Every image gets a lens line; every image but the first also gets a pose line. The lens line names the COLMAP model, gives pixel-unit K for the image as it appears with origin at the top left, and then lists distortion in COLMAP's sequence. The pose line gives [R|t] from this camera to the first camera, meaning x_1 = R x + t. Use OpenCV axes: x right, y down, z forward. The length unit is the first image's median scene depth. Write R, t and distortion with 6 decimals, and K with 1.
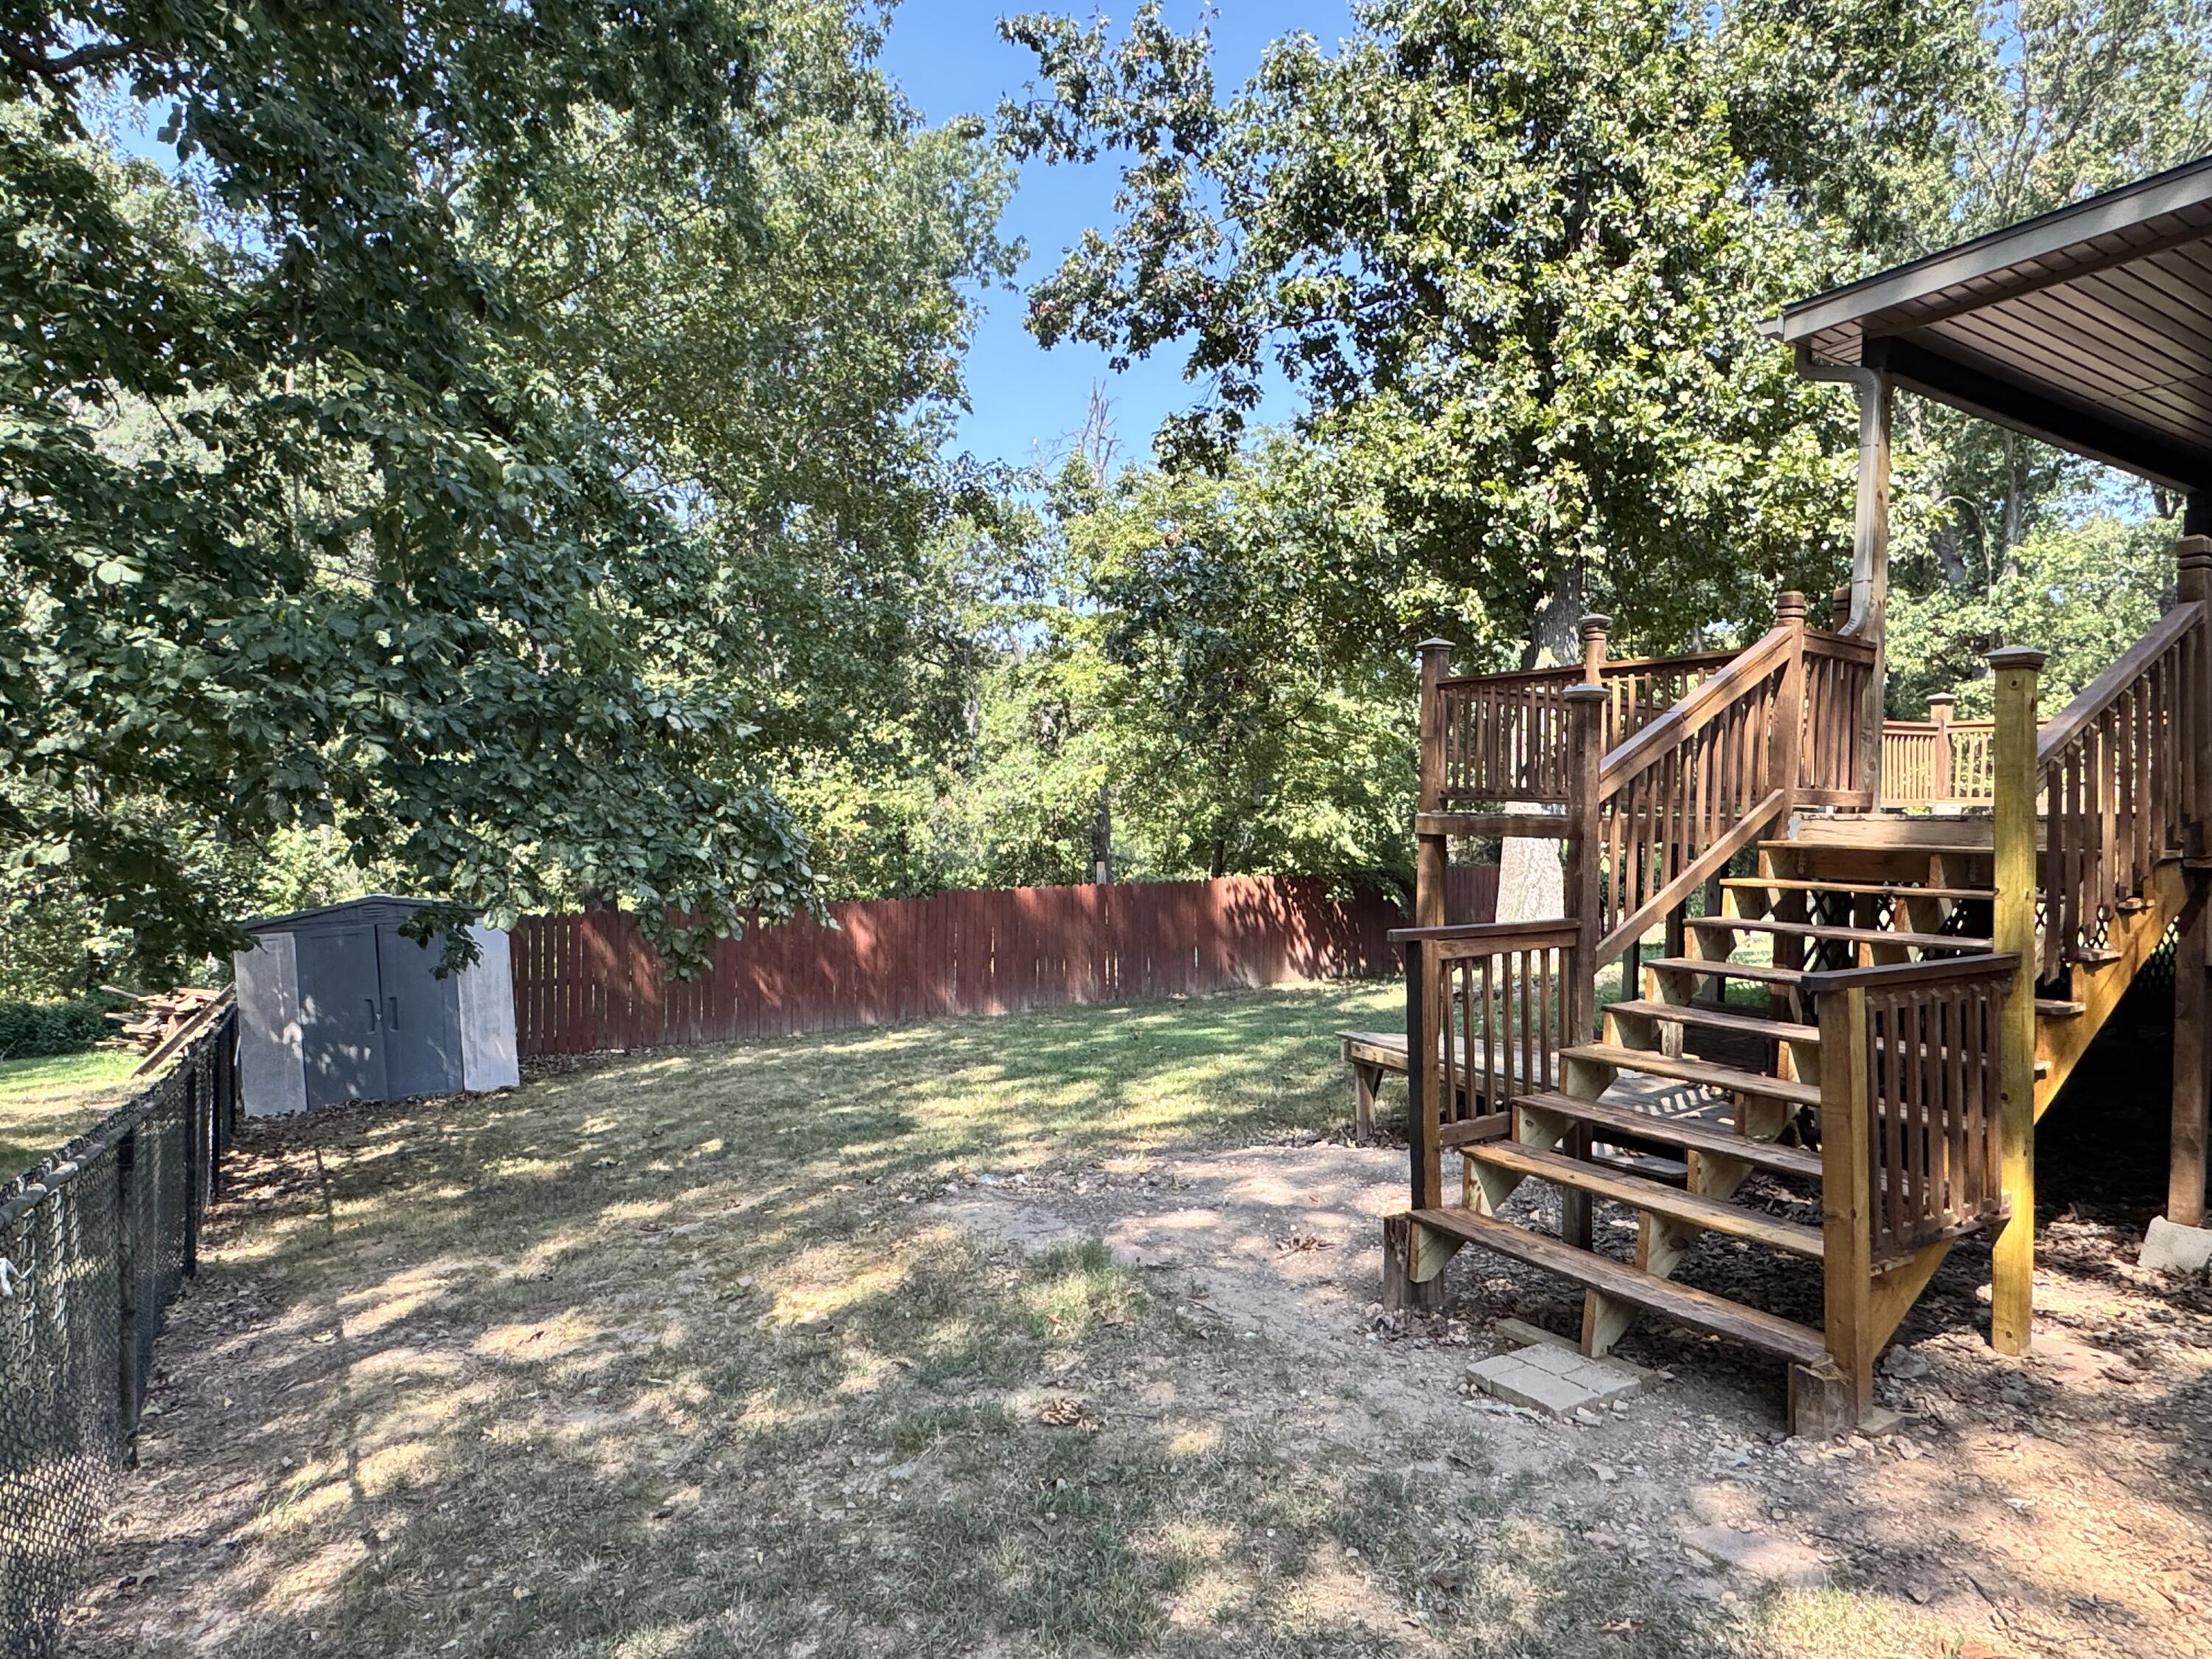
lens RADIAL K [[1319.9, 0, 1106.0], [0, 1319.9, 829.5], [0, 0, 1]] dist [-0.001890, 0.001091]
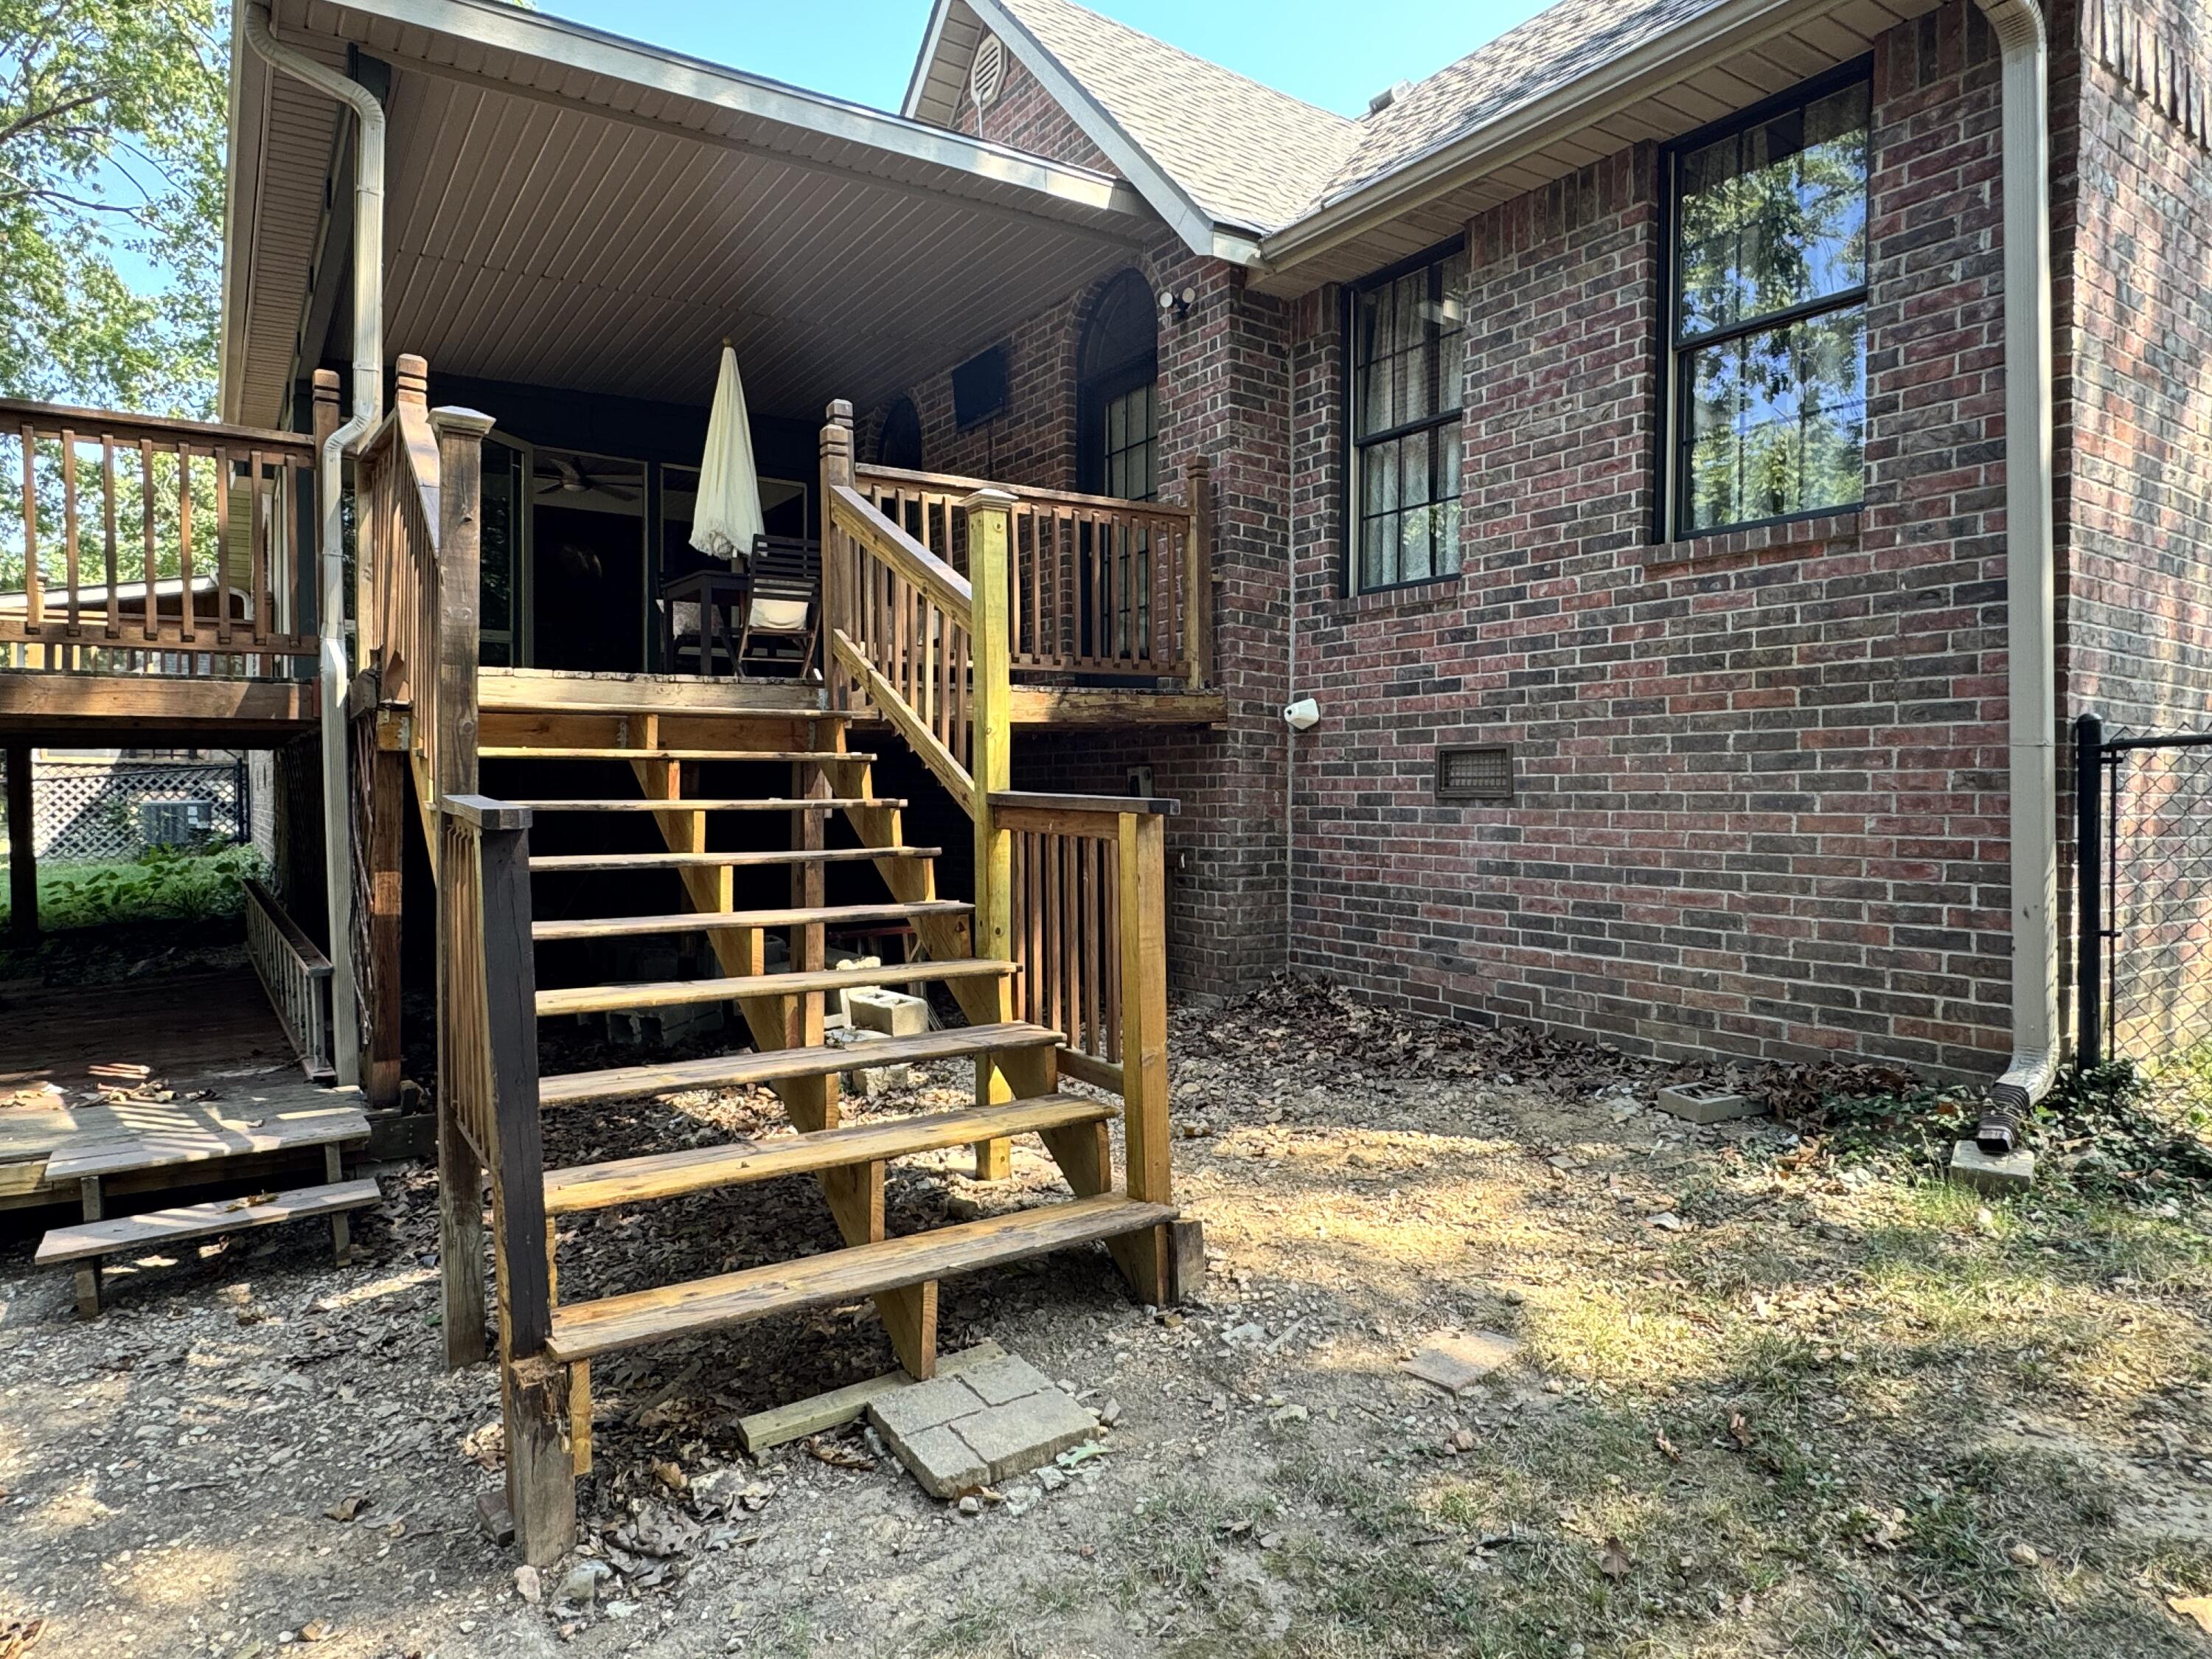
lens RADIAL K [[1319.9, 0, 1106.0], [0, 1319.9, 829.5], [0, 0, 1]] dist [-0.001890, 0.001091]
pose [[-0.045476, -0.040778, 0.998133, -0.403109], [0.014755, 0.999030, 0.041487, 0.101410], [-0.998856, 0.016614, -0.044830, 1.157203]]
